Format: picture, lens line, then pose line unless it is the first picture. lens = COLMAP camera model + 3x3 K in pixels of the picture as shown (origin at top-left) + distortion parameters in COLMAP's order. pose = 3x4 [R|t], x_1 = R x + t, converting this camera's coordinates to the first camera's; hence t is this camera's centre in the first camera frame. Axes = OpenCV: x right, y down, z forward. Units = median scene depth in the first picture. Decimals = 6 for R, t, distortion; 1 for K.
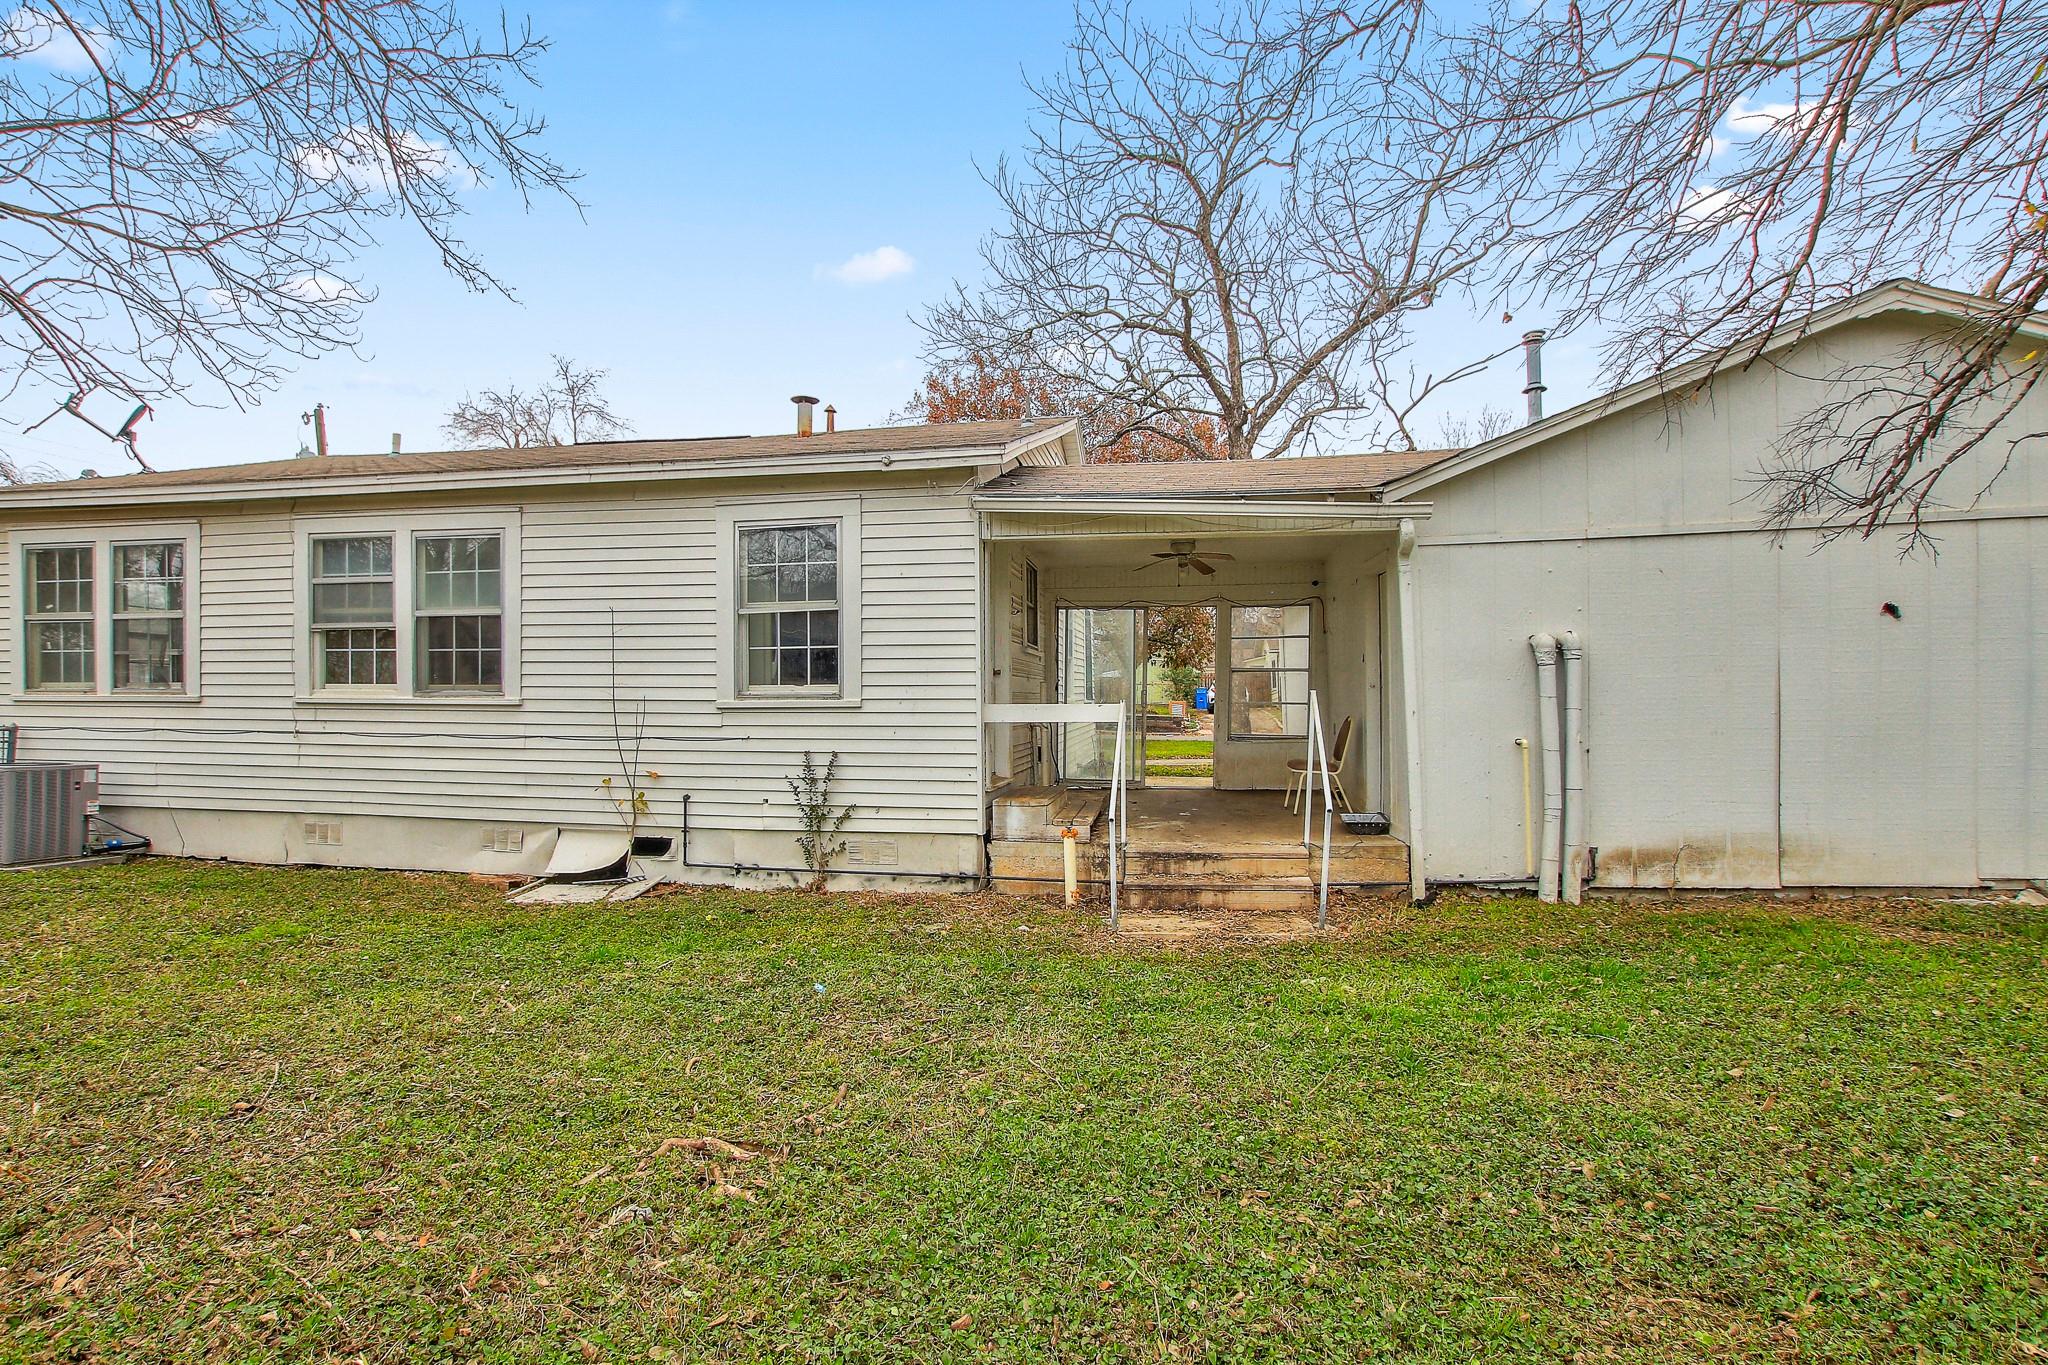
lens RADIAL K [[961.8, 0, 1041.9], [0, 961.8, 680.6], [0, 0, 1]] dist [-0.025420, 0.001883]
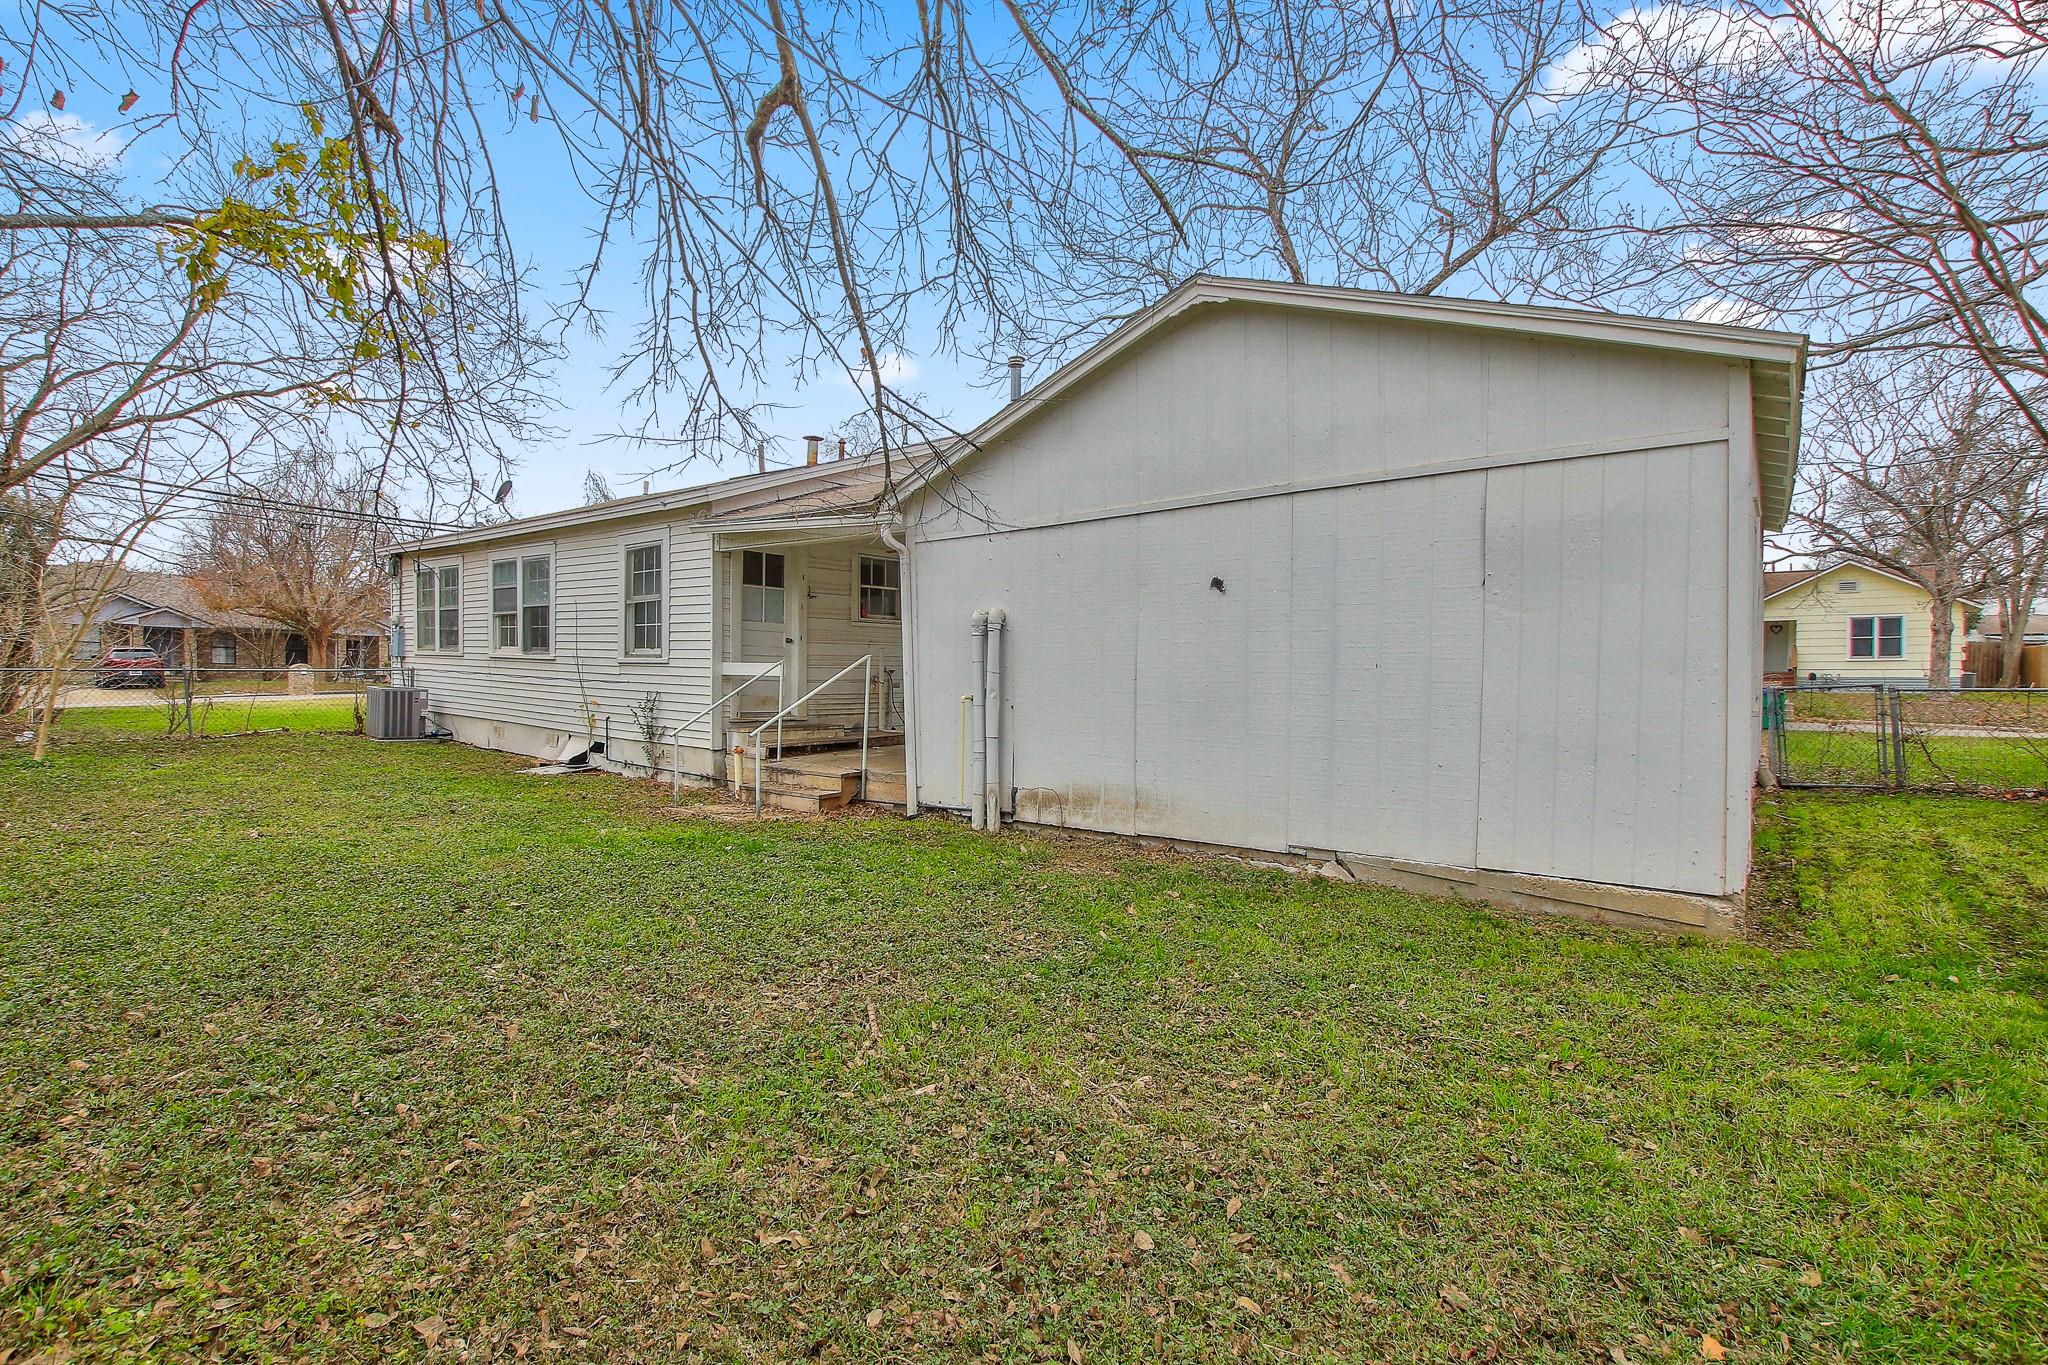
lens RADIAL K [[961.8, 0, 1012.3], [0, 961.8, 666.0], [0, 0, 1]] dist [-0.025420, 0.001883]
pose [[0.860782, 0.016041, -0.508720, 1.034199], [-0.006111, 0.999757, 0.021184, -0.003607], [0.508936, -0.015126, 0.860671, -0.040860]]
